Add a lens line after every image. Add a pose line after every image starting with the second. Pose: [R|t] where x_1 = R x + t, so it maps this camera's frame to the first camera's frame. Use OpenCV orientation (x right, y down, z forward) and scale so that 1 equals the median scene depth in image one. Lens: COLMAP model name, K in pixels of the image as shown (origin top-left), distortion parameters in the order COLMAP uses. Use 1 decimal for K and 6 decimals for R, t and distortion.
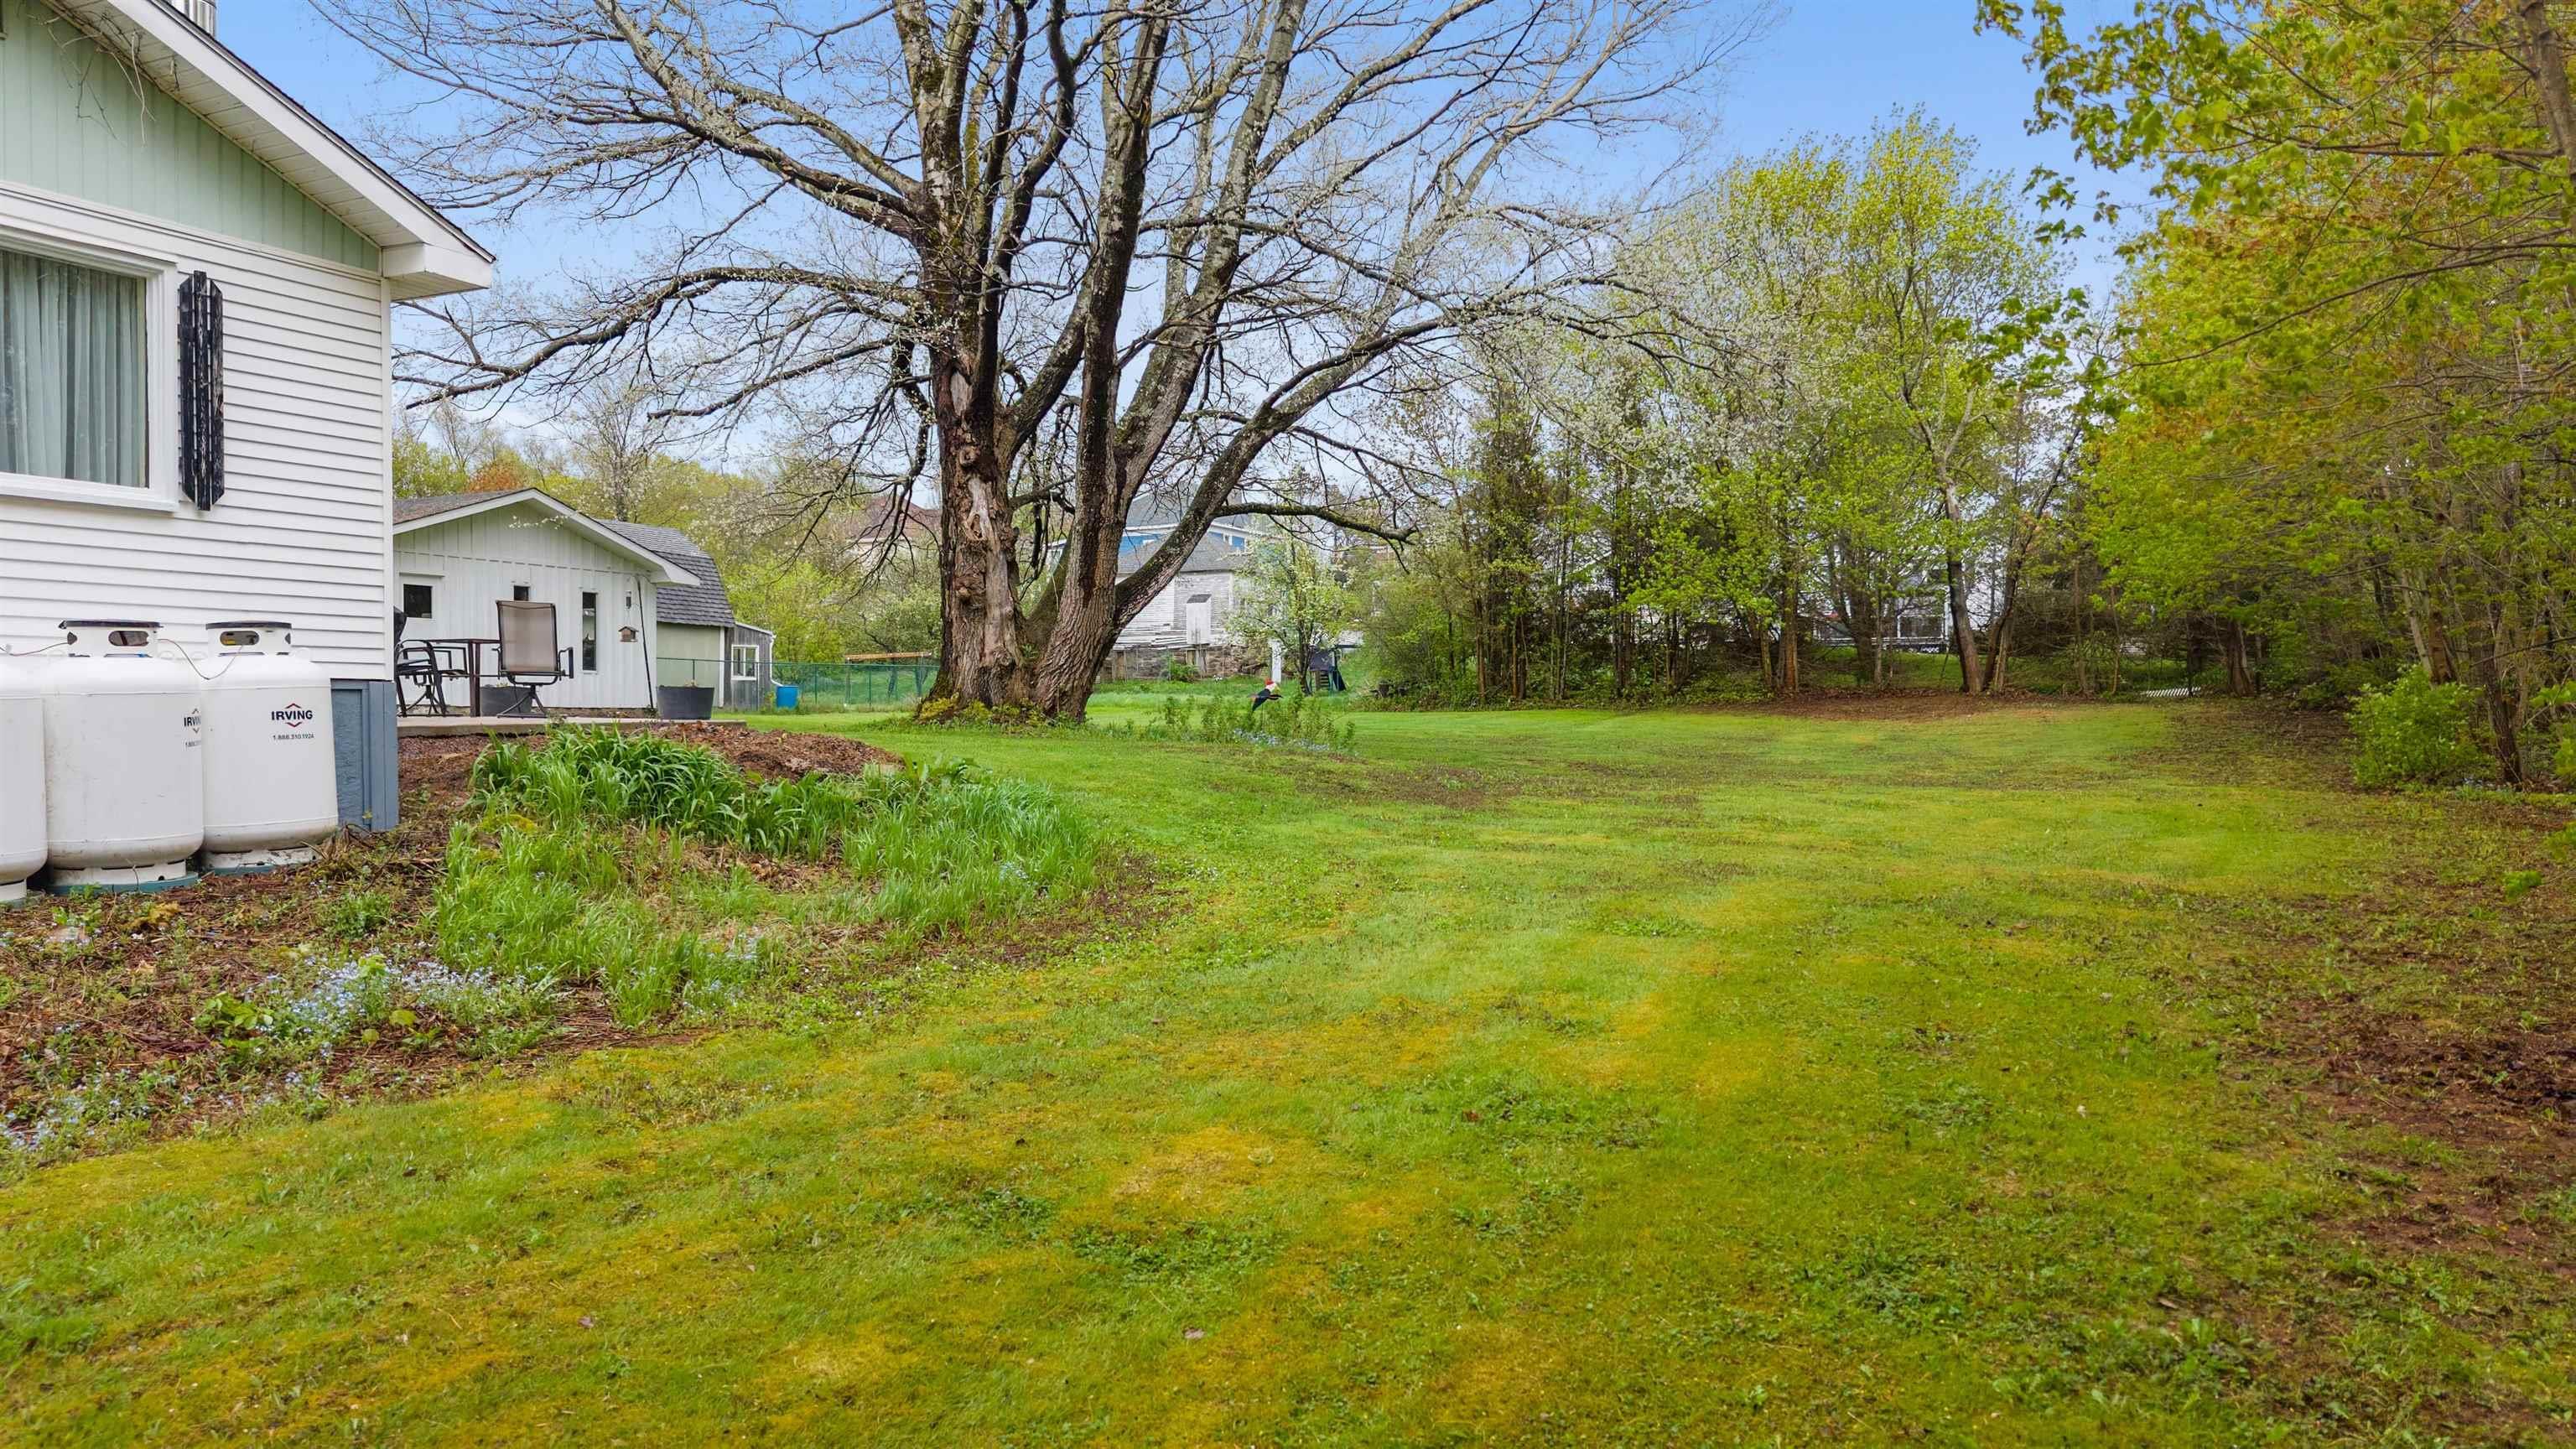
lens RADIAL K [[1743.7, 0, 1282.0], [0, 1743.7, 710.2], [0, 0, 1]] dist [0.160909, -0.215105]
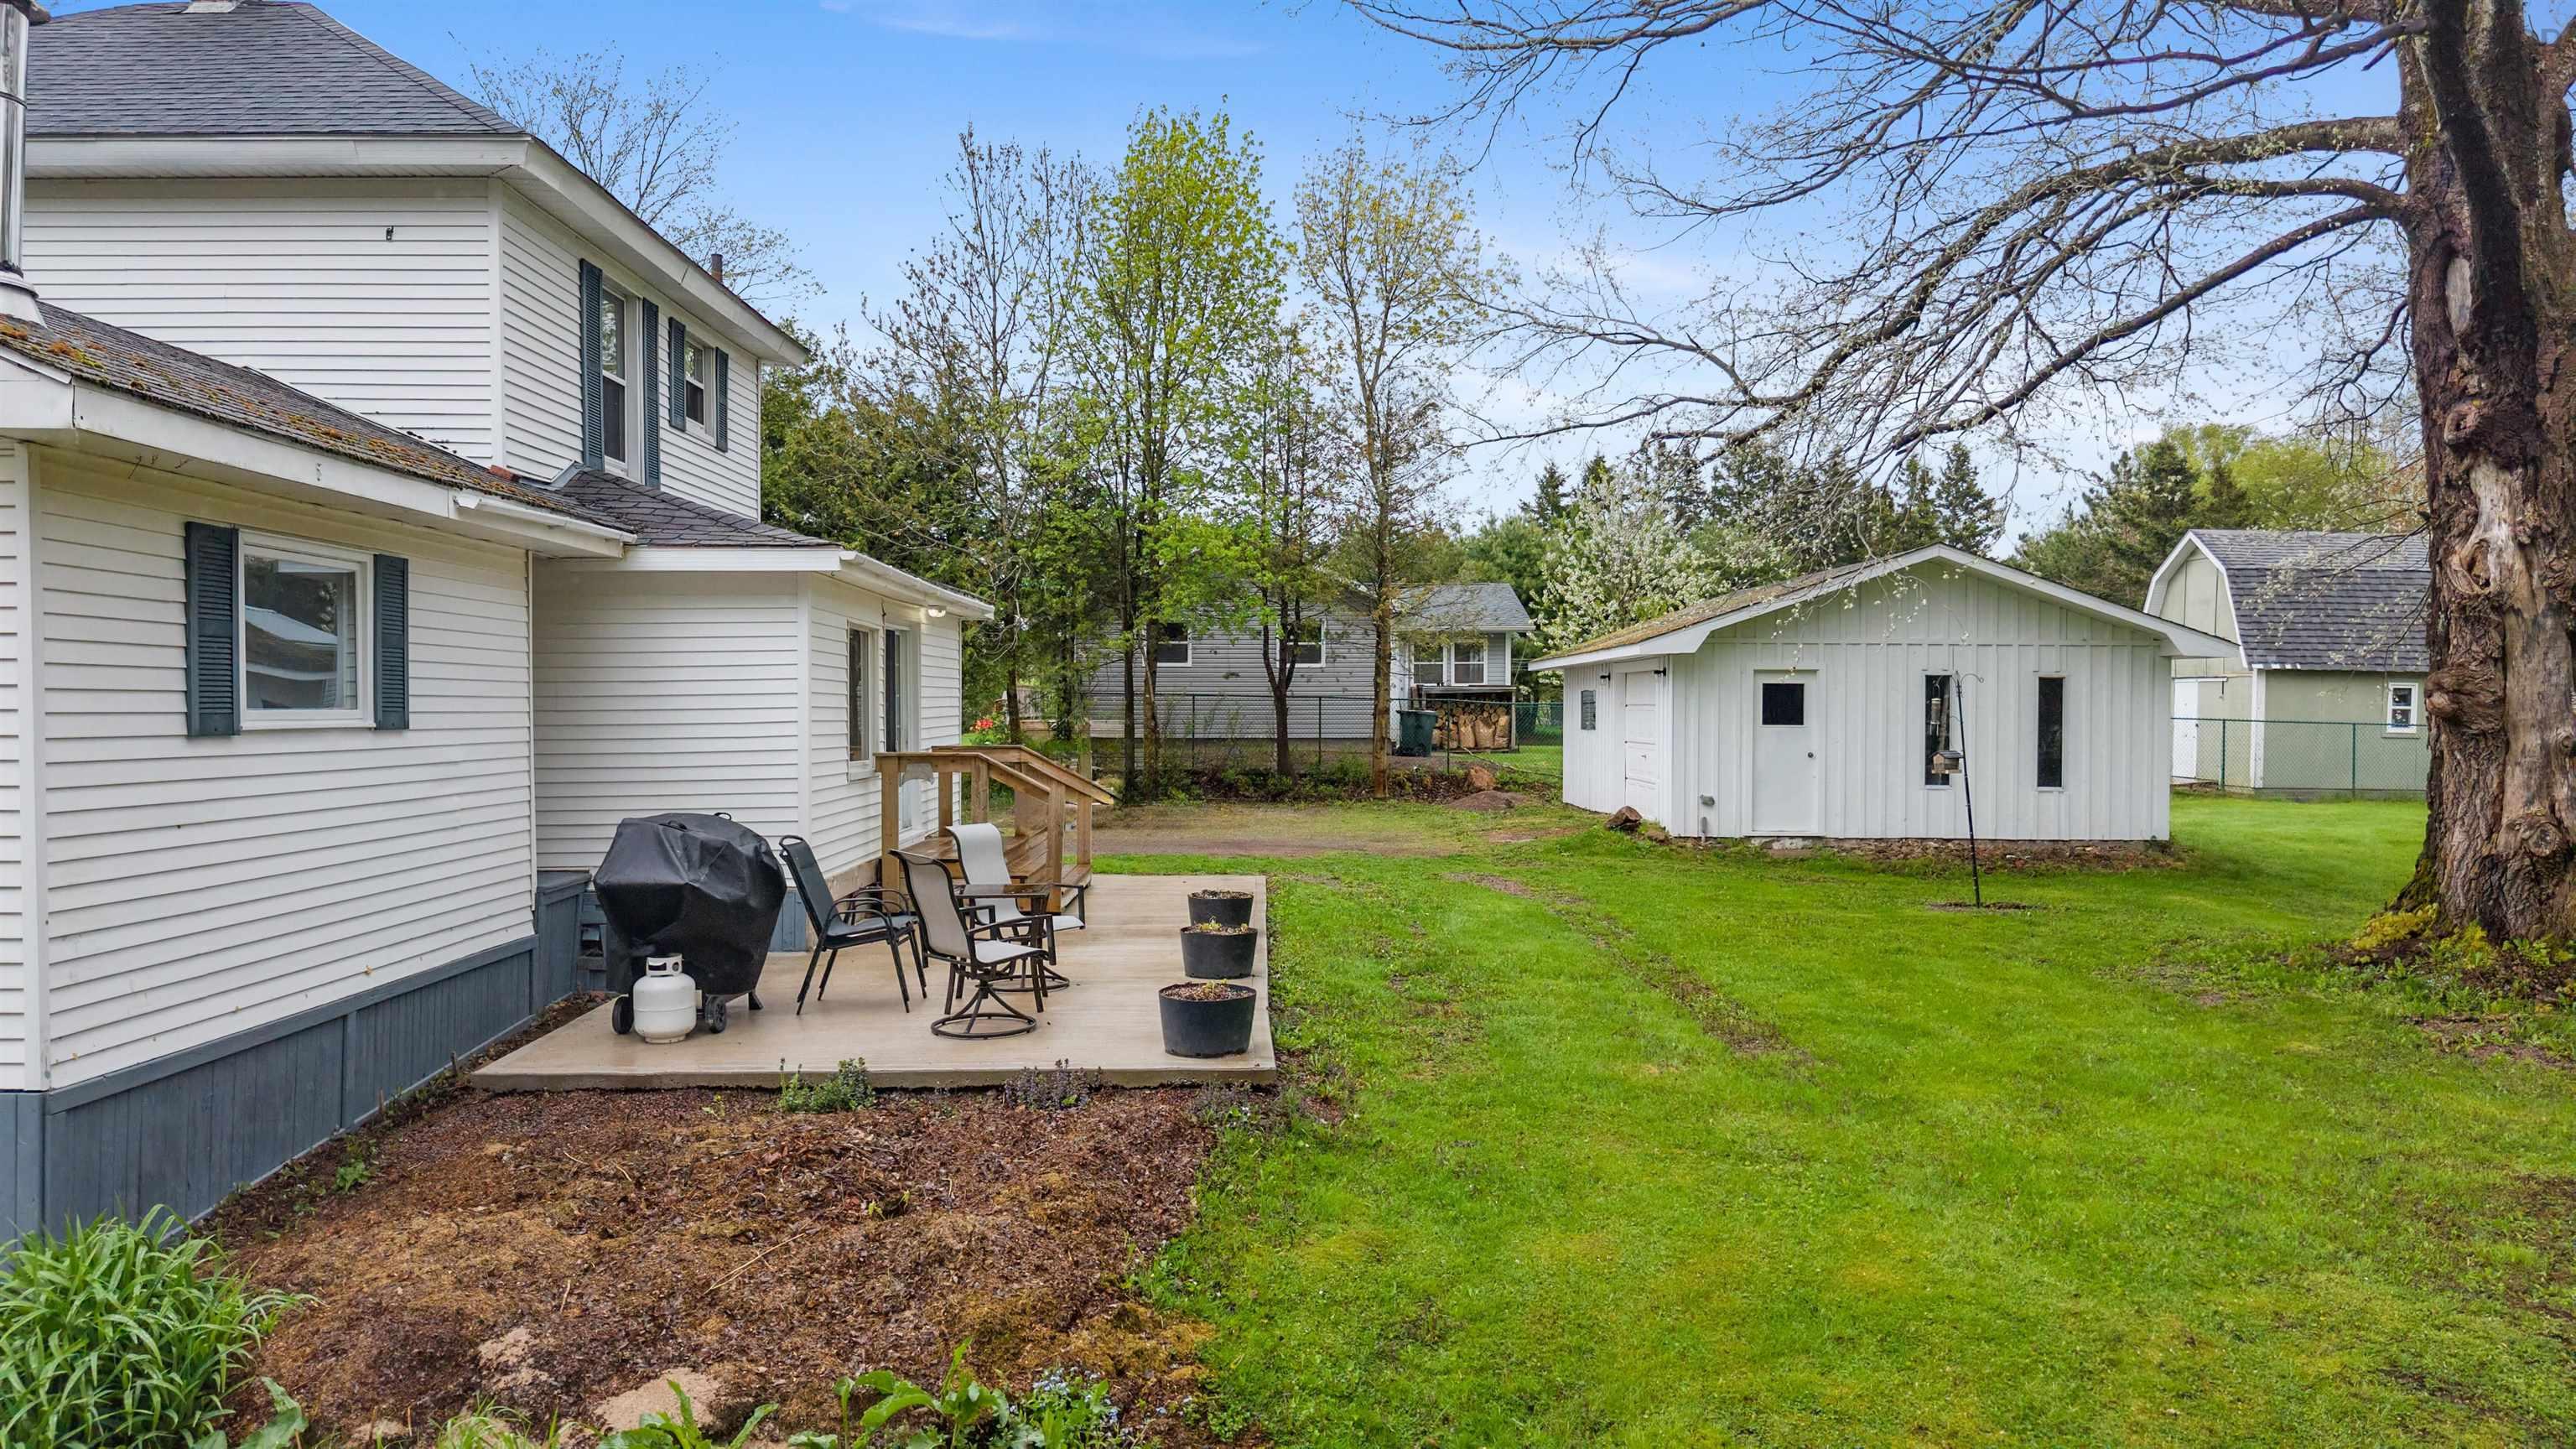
lens RADIAL K [[1750.2, 0, 1288.0], [0, 1750.2, 724.5], [0, 0, 1]] dist [0.021762, -0.013810]
pose [[0.461530, 0.012868, -0.887031, 0.105770], [-0.001406, 0.999904, 0.013774, -0.066243], [0.887124, -0.005110, 0.461503, 0.478772]]
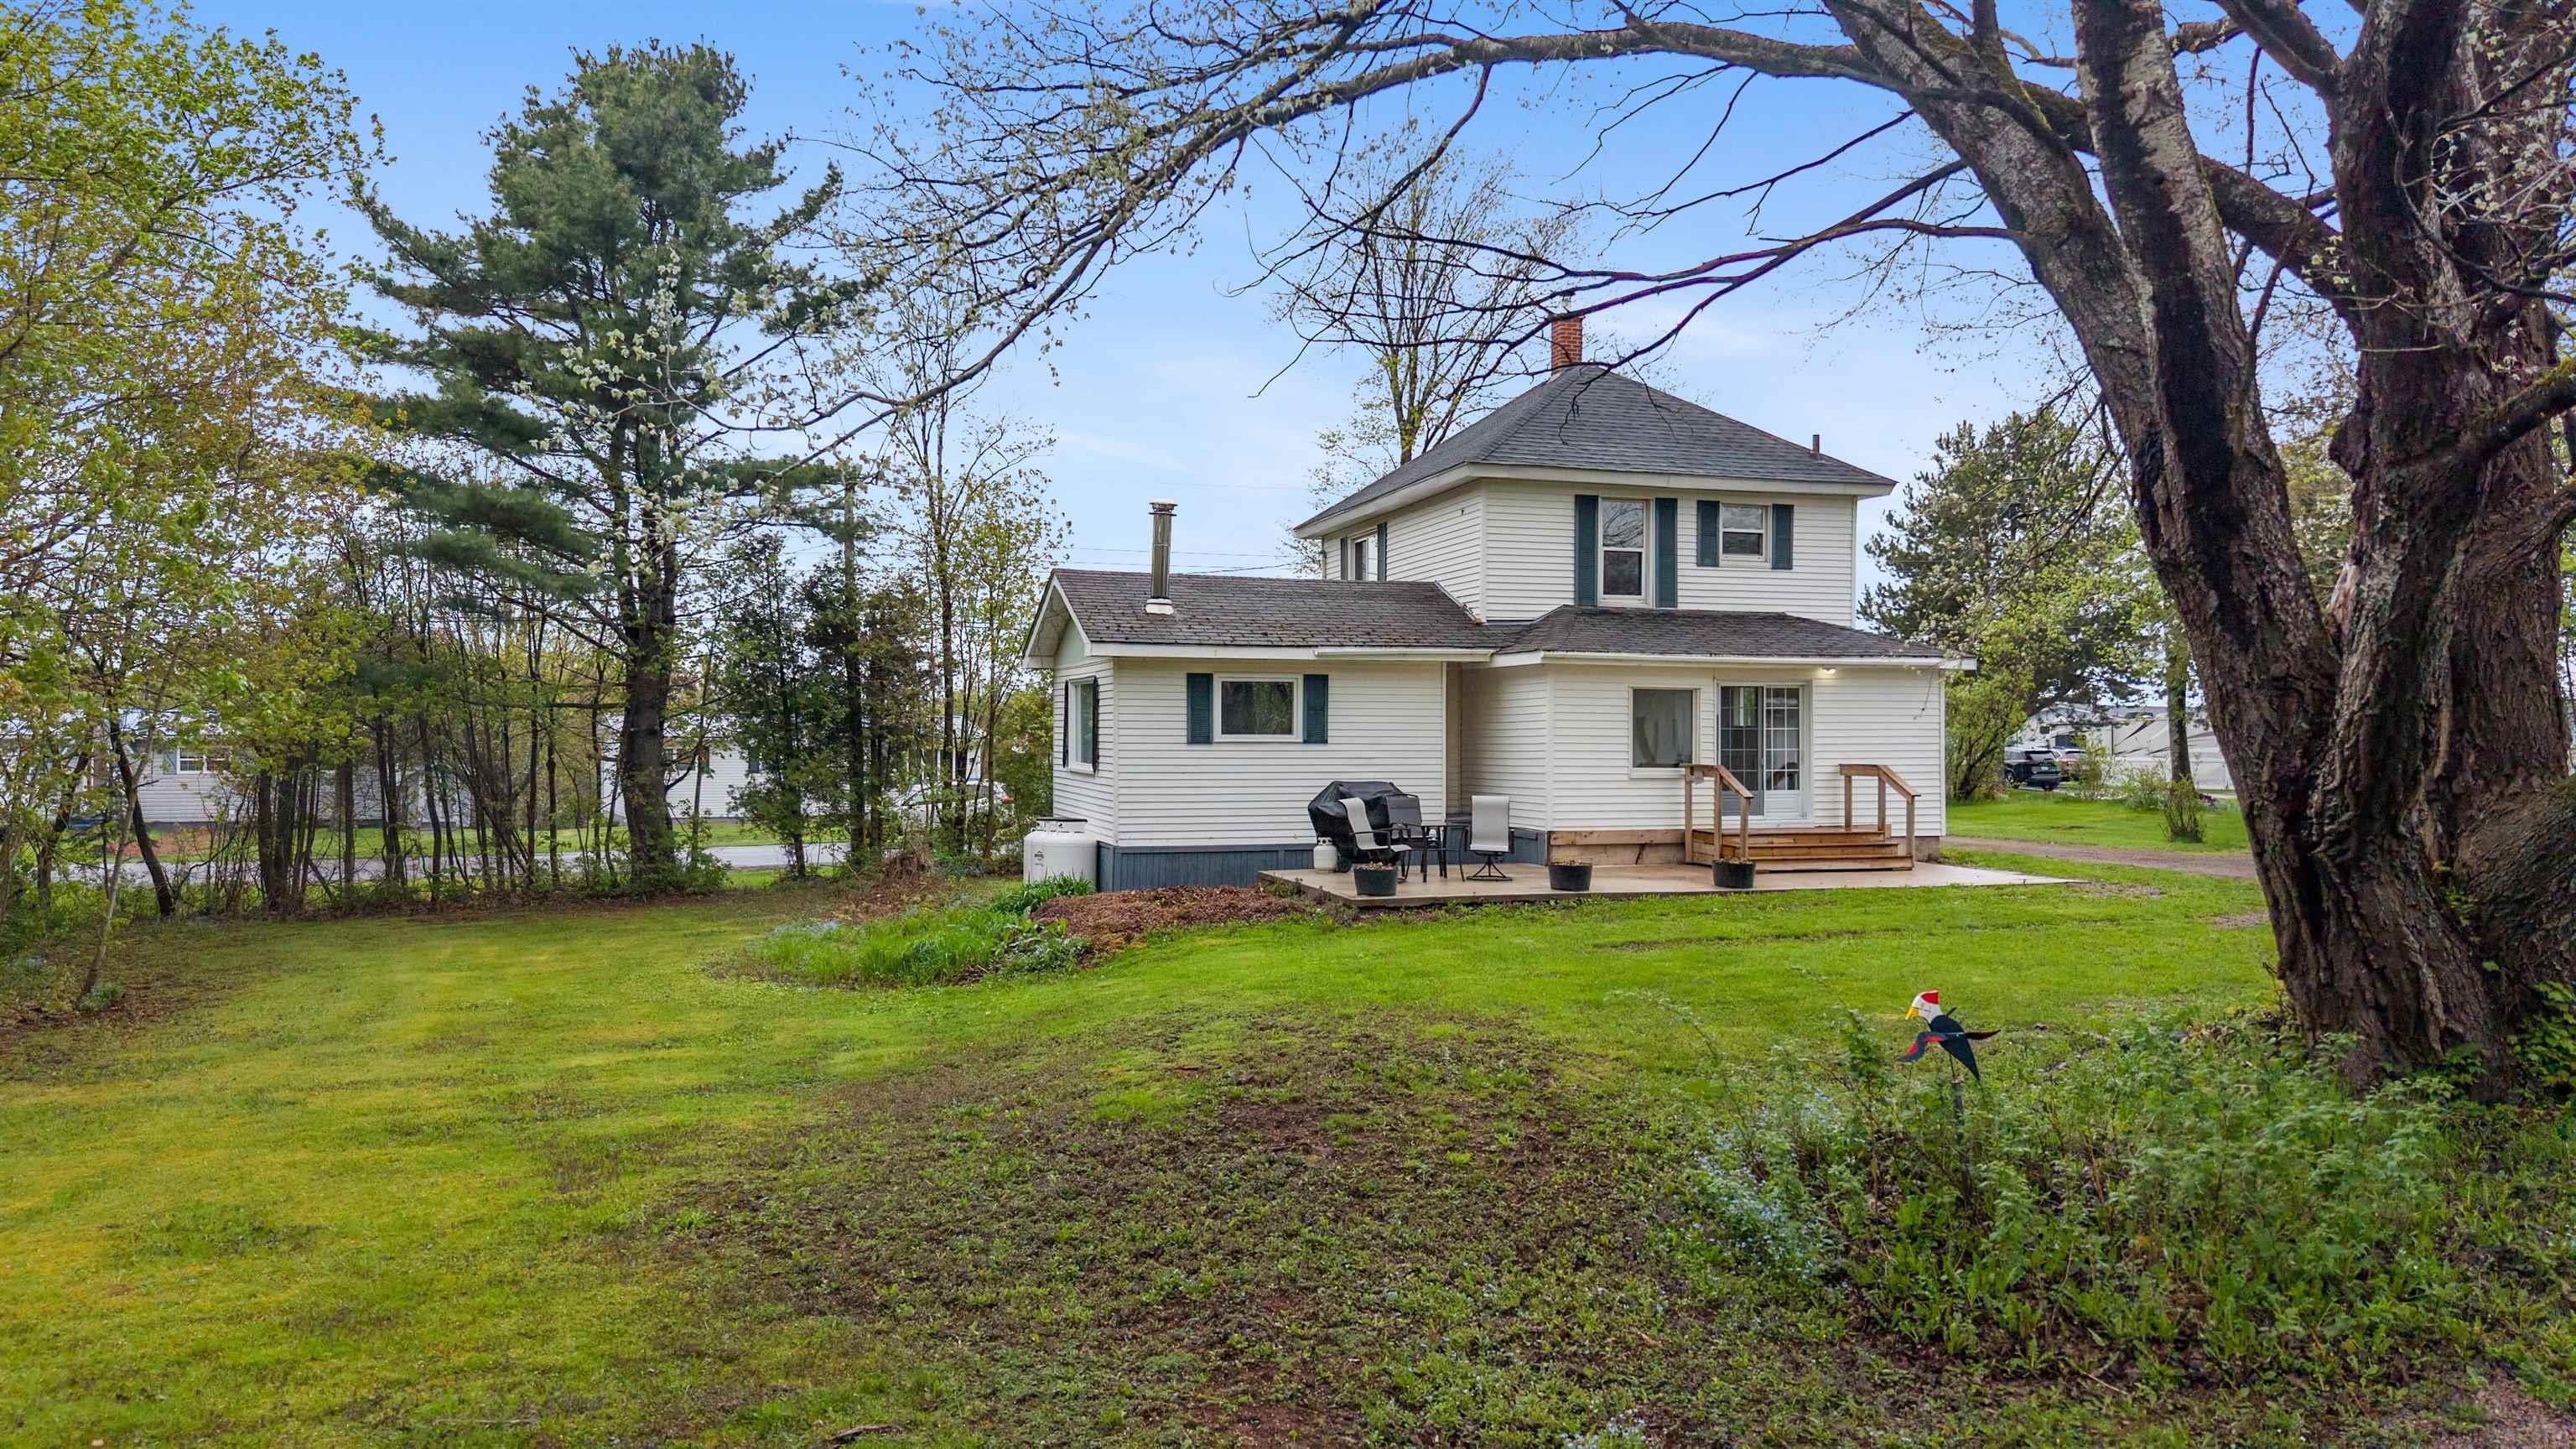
lens RADIAL K [[1750.2, 0, 1288.0], [0, 1750.2, 724.5], [0, 0, 1]] dist [0.021762, -0.013810]
pose [[-0.732078, -0.001409, -0.681219, 0.324675], [-0.002308, 0.999997, 0.000412, -0.069927], [0.681217, 0.001874, -0.732079, 1.131994]]
